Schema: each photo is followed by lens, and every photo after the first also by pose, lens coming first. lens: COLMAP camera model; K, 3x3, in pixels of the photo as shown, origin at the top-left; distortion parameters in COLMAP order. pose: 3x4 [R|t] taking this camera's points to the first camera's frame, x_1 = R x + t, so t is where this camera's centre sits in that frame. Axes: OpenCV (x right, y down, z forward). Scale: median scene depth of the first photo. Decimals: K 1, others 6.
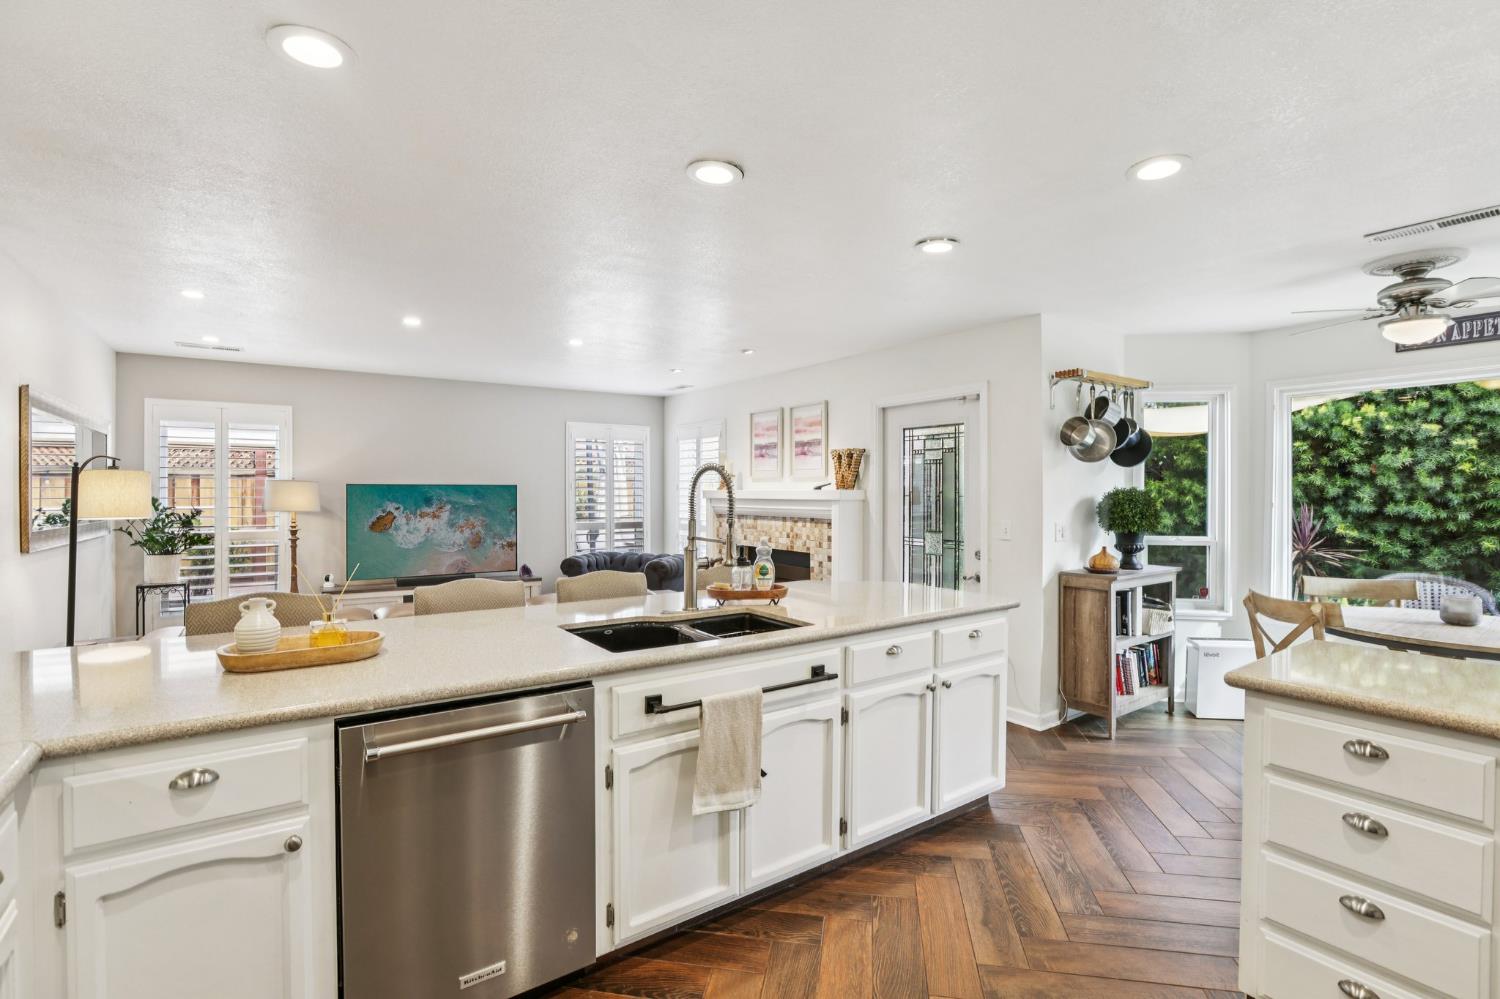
lens RADIAL K [[675.9, 0, 748.8], [0, 675.9, 492.6], [0, 0, 1]] dist [-0.050813, 0.011215]
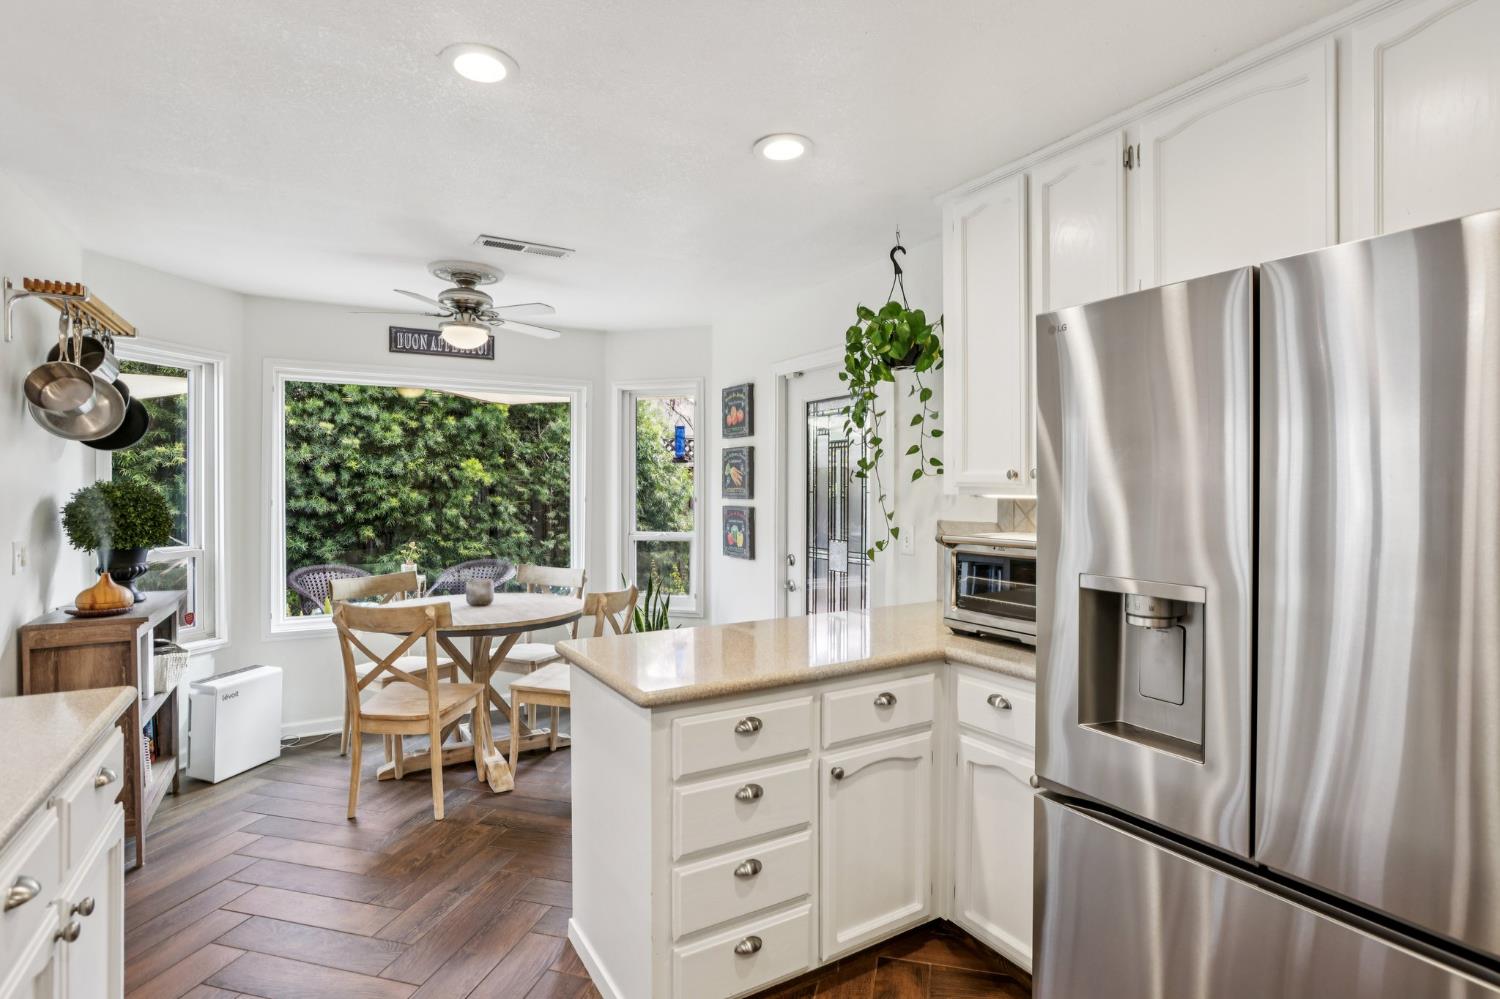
lens RADIAL K [[730.3, 0, 746.6], [0, 730.3, 495.6], [0, 0, 1]] dist [-0.016857, 0.000644]
pose [[0.089313, -0.012627, 0.995924, -0.065110], [0.000220, 0.999920, 0.012658, -0.001671], [-0.996004, -0.000911, 0.089309, 0.215493]]
